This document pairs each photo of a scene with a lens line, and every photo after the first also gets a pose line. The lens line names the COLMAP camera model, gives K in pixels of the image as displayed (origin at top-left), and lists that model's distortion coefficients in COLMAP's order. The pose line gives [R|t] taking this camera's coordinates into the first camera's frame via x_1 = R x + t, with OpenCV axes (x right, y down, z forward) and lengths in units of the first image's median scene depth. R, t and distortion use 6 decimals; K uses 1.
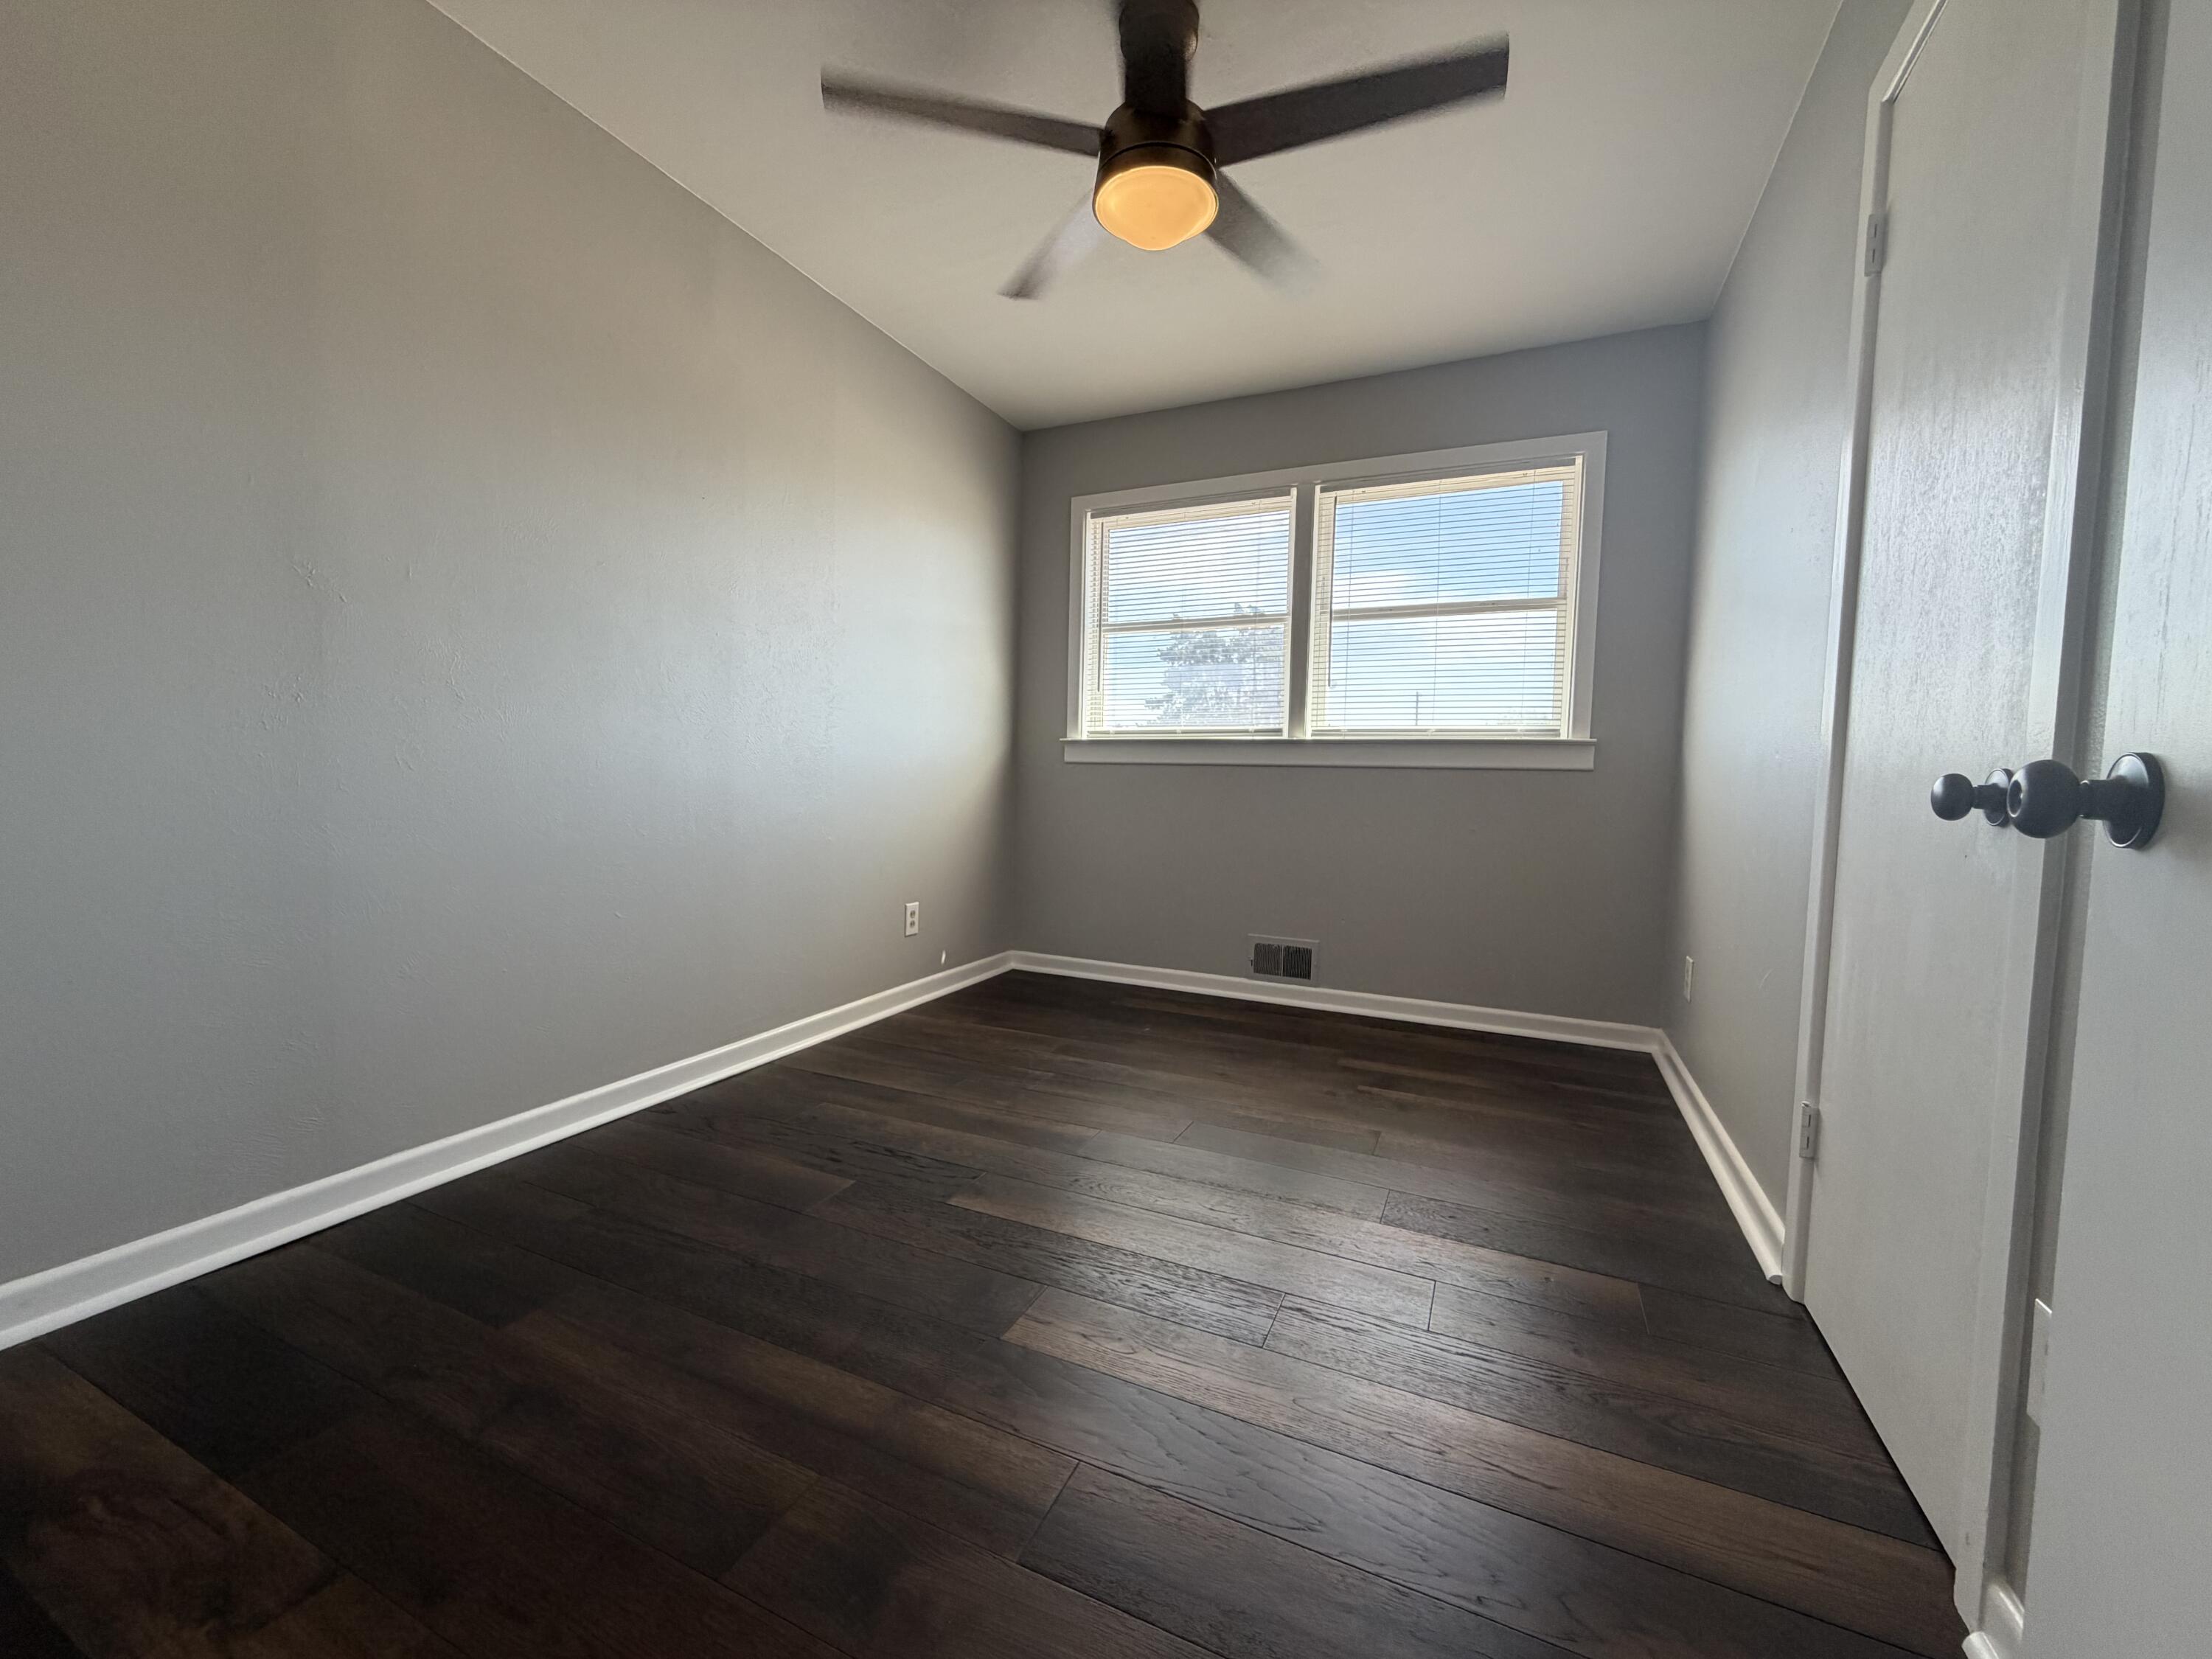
lens RADIAL K [[880.1, 0, 1104.9], [0, 880.1, 819.3], [0, 0, 1]] dist [0.001364, 0.000955]
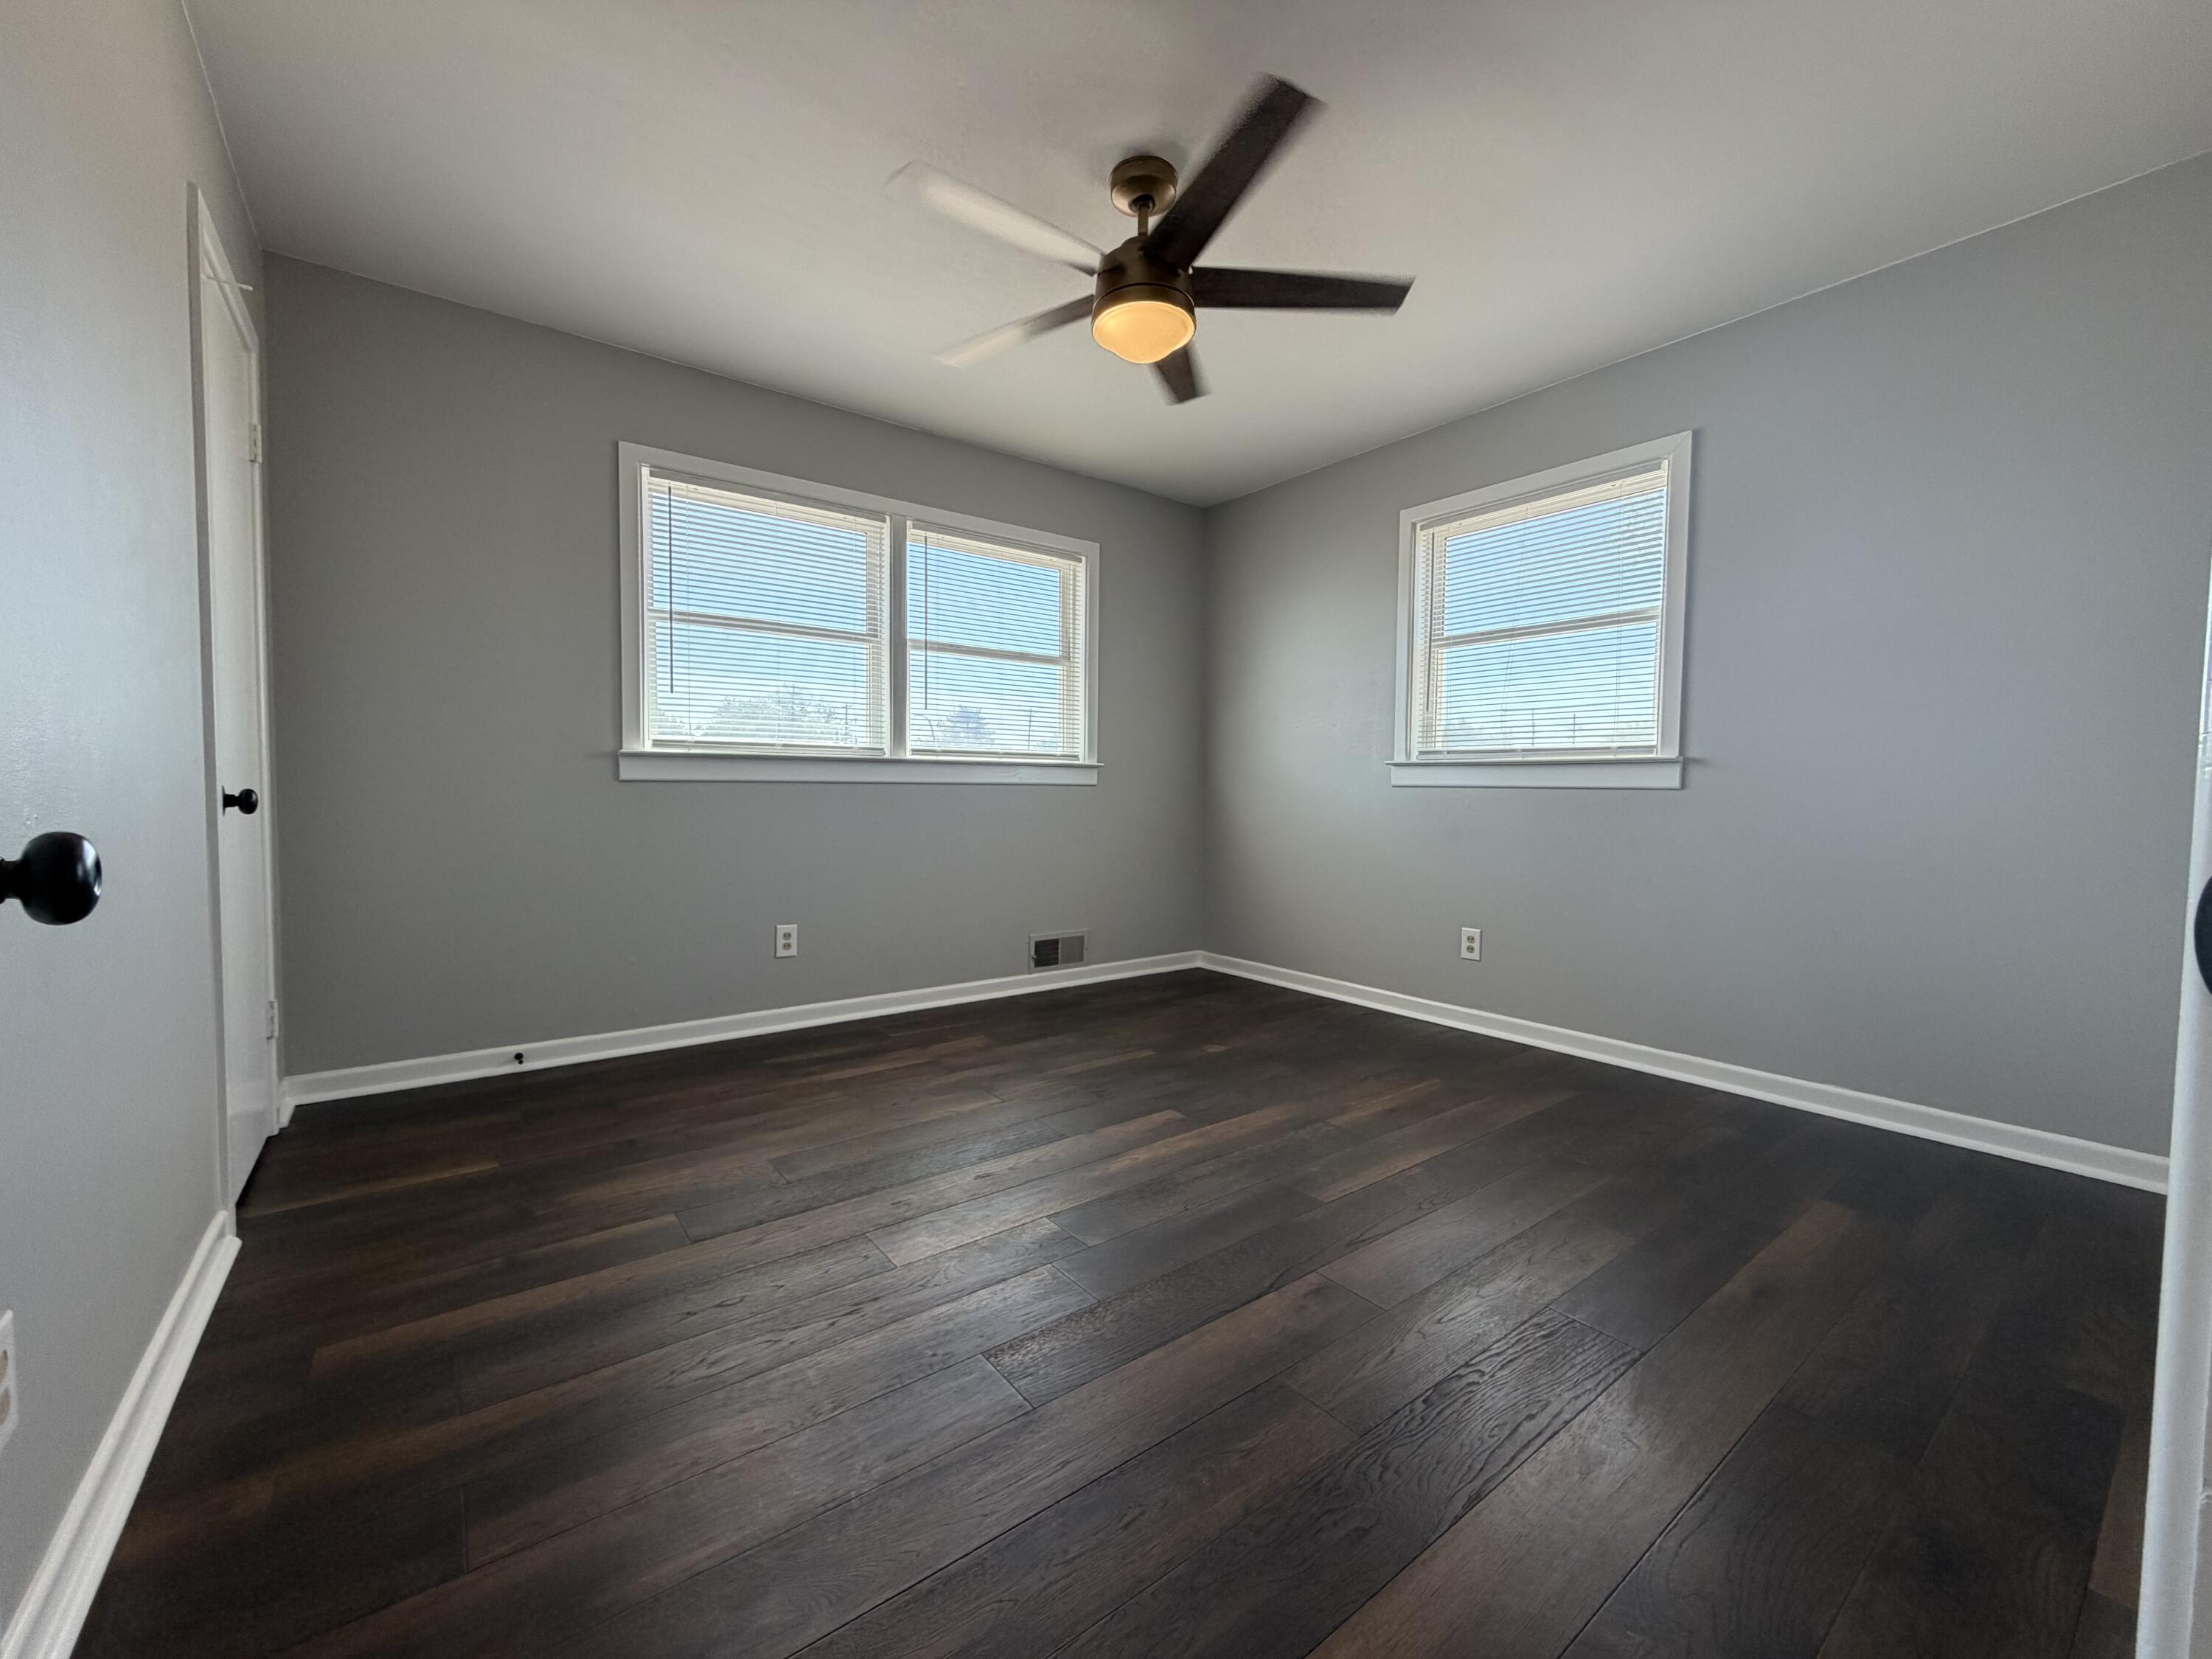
lens RADIAL K [[880.1, 0, 1103.0], [0, 880.1, 838.5], [0, 0, 1]] dist [0.001364, 0.000955]
pose [[0.467468, -0.063678, 0.881713, -0.606457], [0.050865, 0.997687, 0.045086, -0.030164], [-0.882545, 0.023772, 0.469626, 0.294739]]
